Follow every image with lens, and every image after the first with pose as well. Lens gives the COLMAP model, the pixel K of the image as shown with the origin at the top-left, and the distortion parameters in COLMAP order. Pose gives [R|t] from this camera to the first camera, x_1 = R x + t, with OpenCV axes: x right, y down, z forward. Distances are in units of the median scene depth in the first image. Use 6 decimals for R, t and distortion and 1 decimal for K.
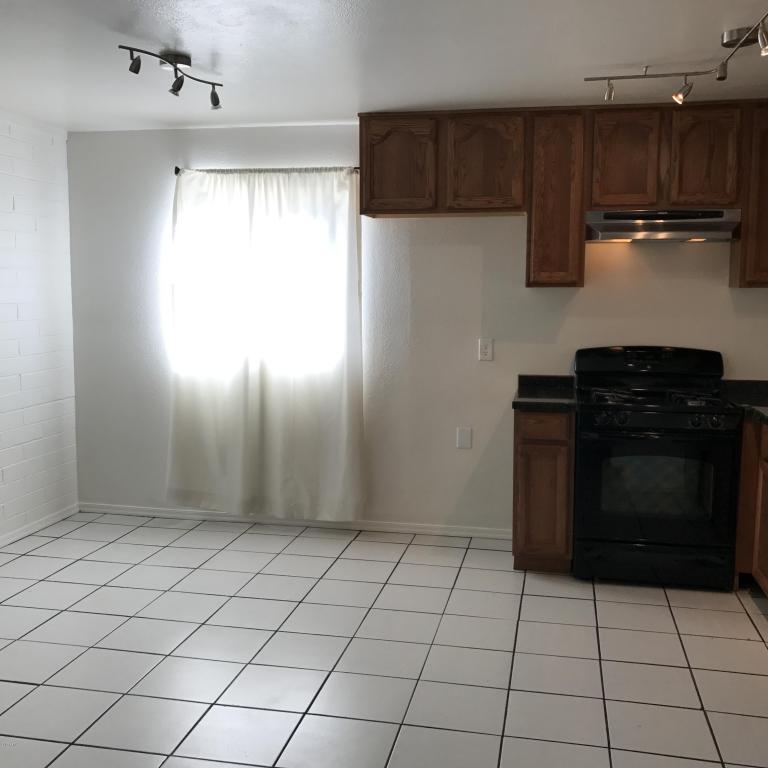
lens RADIAL K [[846.7, 0, 384.2], [0, 846.7, 387.5], [0, 0, 1]] dist [-0.003901, 0.000000]
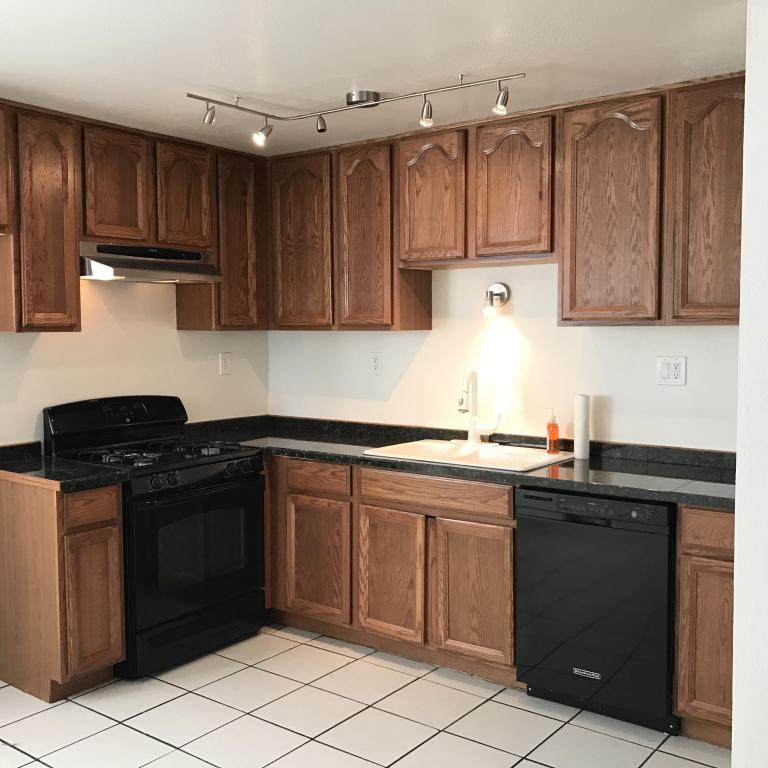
lens RADIAL K [[846.7, 0, 384.6], [0, 846.7, 378.7], [0, 0, 1]] dist [-0.003901, 0.000000]
pose [[0.416931, -0.060284, 0.906937, -0.404100], [0.111591, 0.993645, 0.014748, -0.053534], [-0.902062, 0.095058, 0.421008, 0.399797]]
